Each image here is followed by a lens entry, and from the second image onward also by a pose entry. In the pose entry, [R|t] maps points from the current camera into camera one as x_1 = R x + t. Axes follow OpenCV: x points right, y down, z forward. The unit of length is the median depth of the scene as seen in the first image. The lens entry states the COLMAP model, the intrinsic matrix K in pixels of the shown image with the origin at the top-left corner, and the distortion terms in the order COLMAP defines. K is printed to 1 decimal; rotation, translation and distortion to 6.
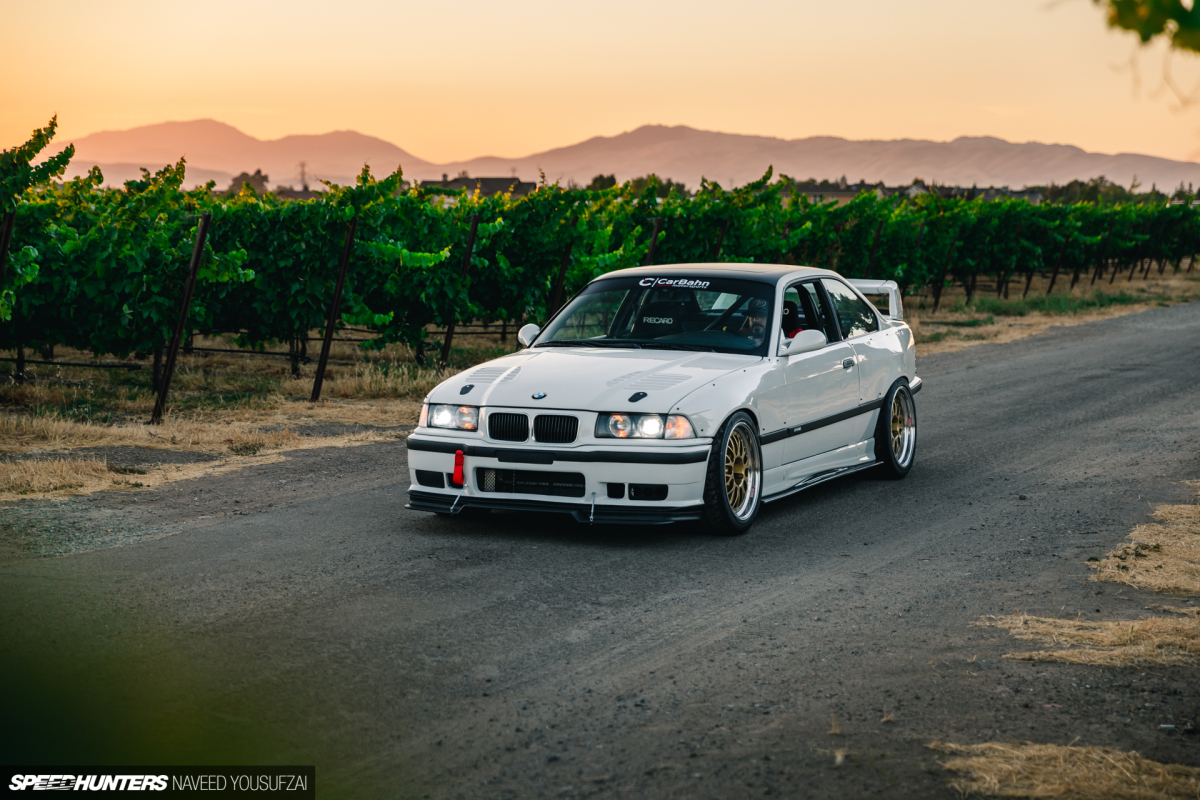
lens RADIAL K [[2484.4, 0, 600.4], [0, 2484.4, 404.9], [0, 0, 1]] dist [0.003070, 0.000000]
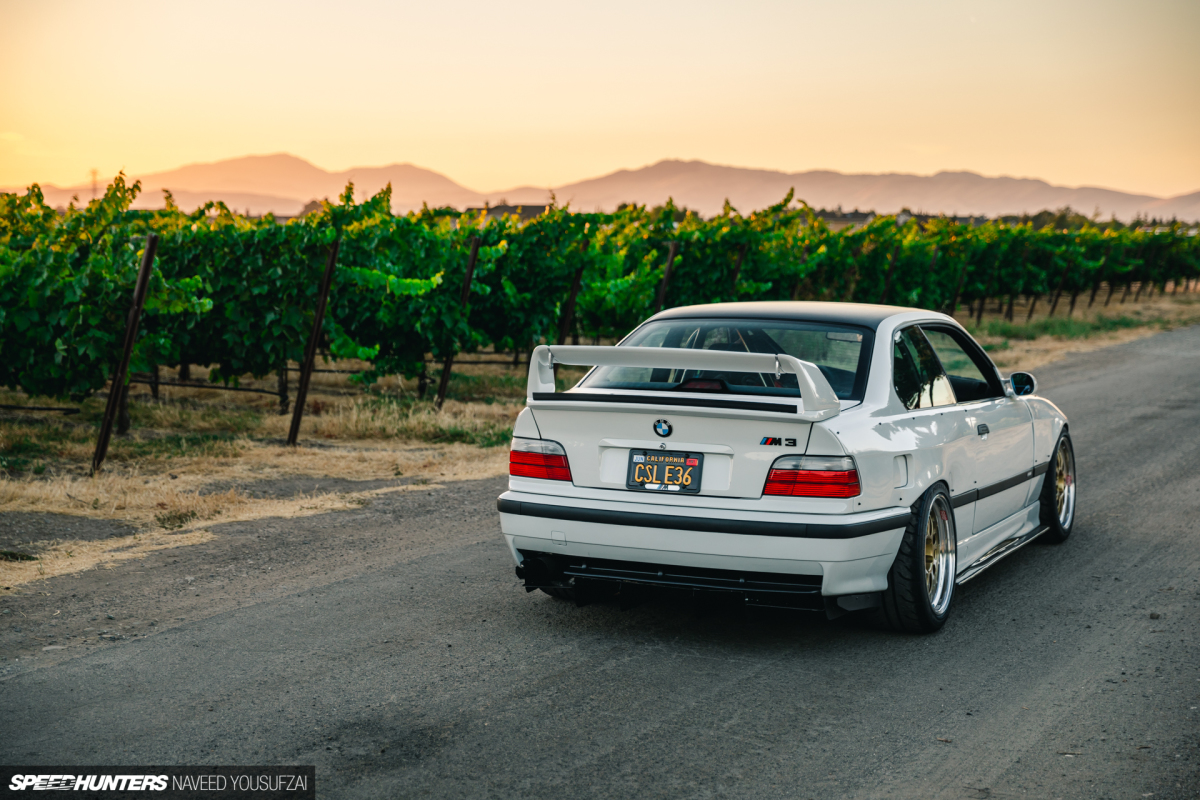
lens RADIAL K [[2162.2, 0, 596.0], [0, 2162.2, 391.7], [0, 0, 1]] dist [-0.017602, 0.000000]
pose [[0.999902, 0.005440, -0.012916, 0.004560], [-0.005511, 0.999970, -0.005472, -0.013951], [0.012886, 0.005543, 0.999902, 0.182211]]
